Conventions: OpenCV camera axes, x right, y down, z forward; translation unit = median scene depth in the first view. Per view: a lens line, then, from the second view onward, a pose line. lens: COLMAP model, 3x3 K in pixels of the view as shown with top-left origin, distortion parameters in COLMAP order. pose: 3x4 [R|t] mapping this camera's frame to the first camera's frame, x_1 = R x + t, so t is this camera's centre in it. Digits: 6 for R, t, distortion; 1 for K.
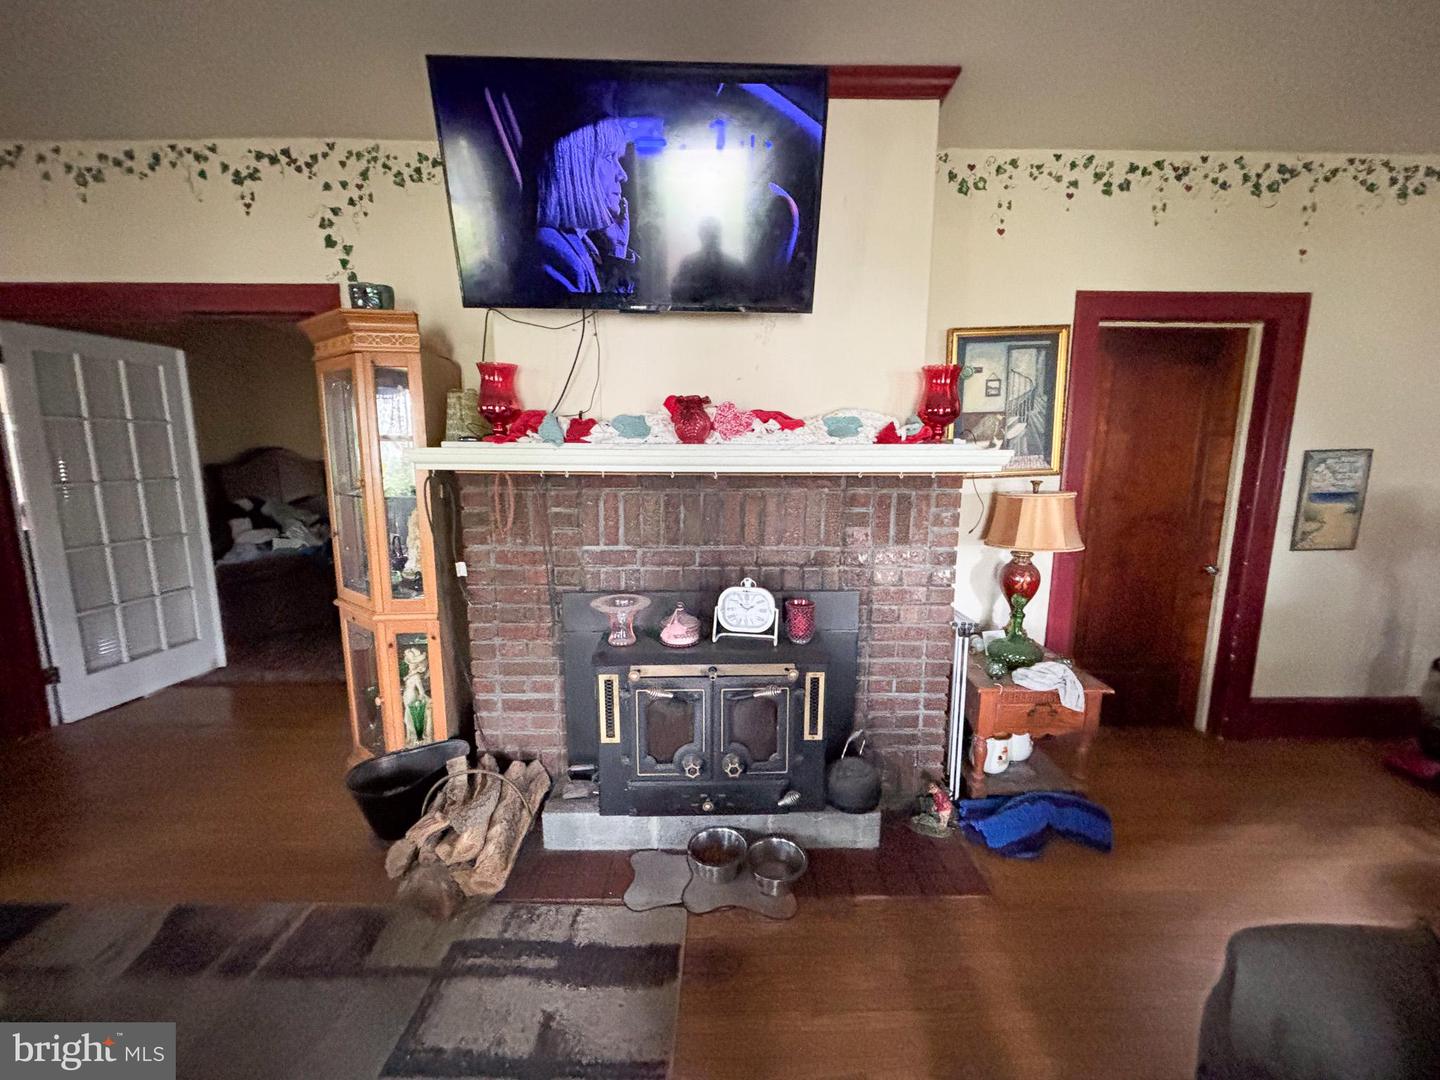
lens RADIAL K [[580.4, 0, 720.3], [0, 580.4, 541.9], [0, 0, 1]] dist [0.000745, -0.000263]
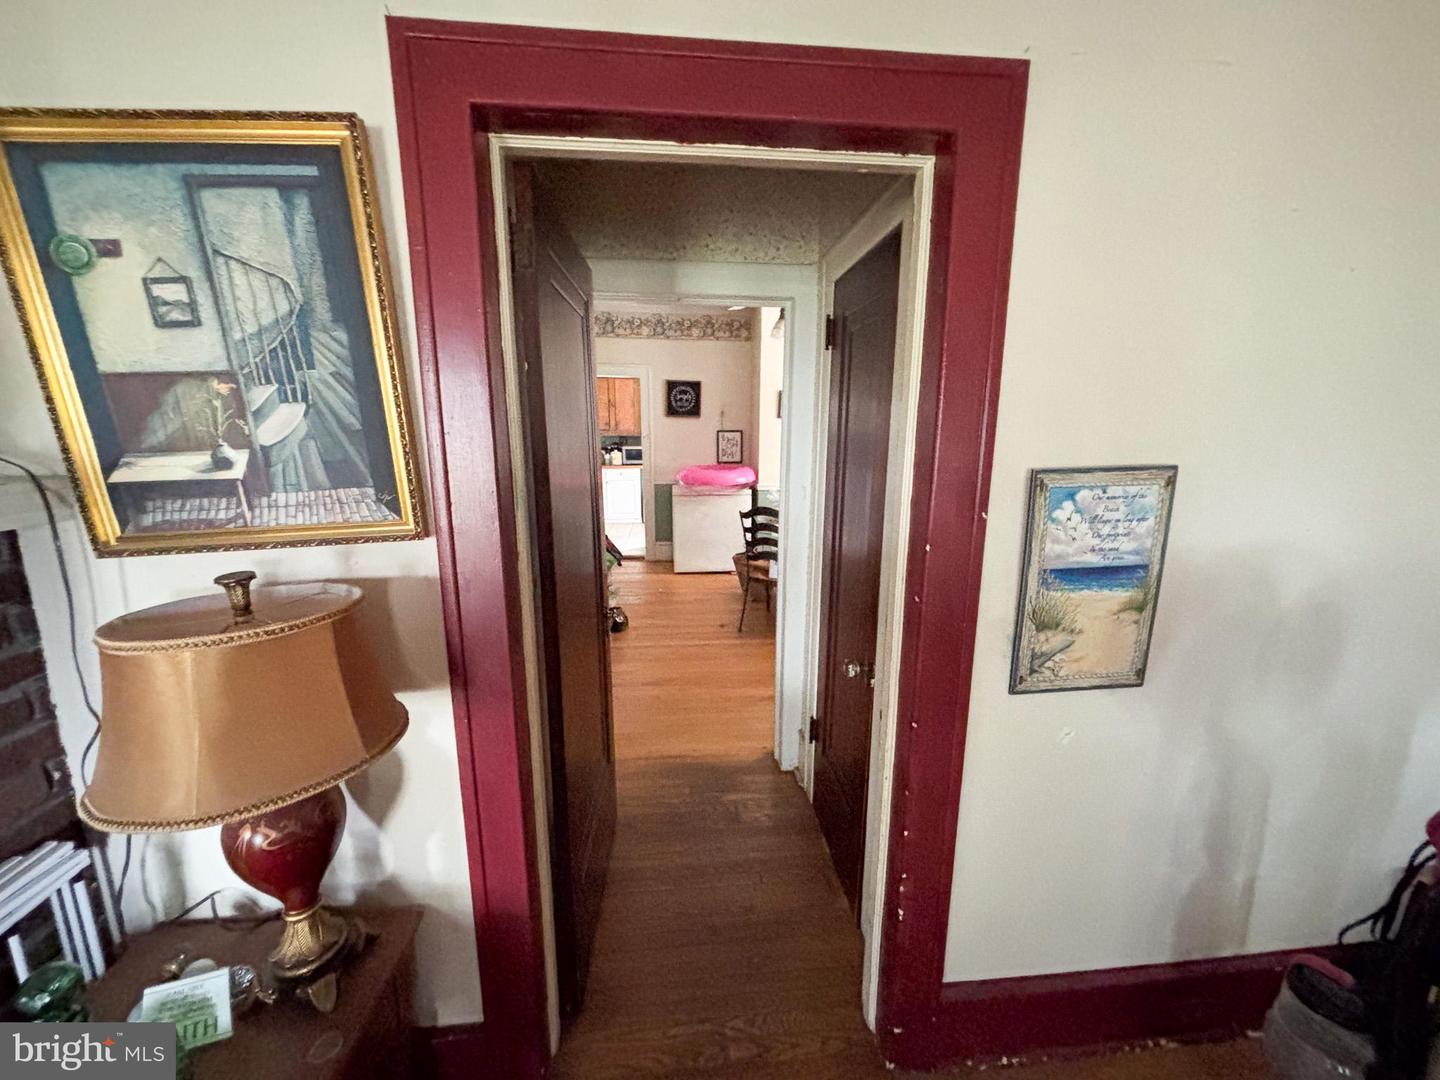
lens RADIAL K [[580.4, 0, 728.6], [0, 580.4, 539.7], [0, 0, 1]] dist [0.000745, -0.000263]
pose [[0.996223, -0.018685, 0.084797, 0.760199], [0.014873, 0.998860, 0.045370, -0.130412], [-0.085548, -0.043938, 0.995365, 0.603483]]
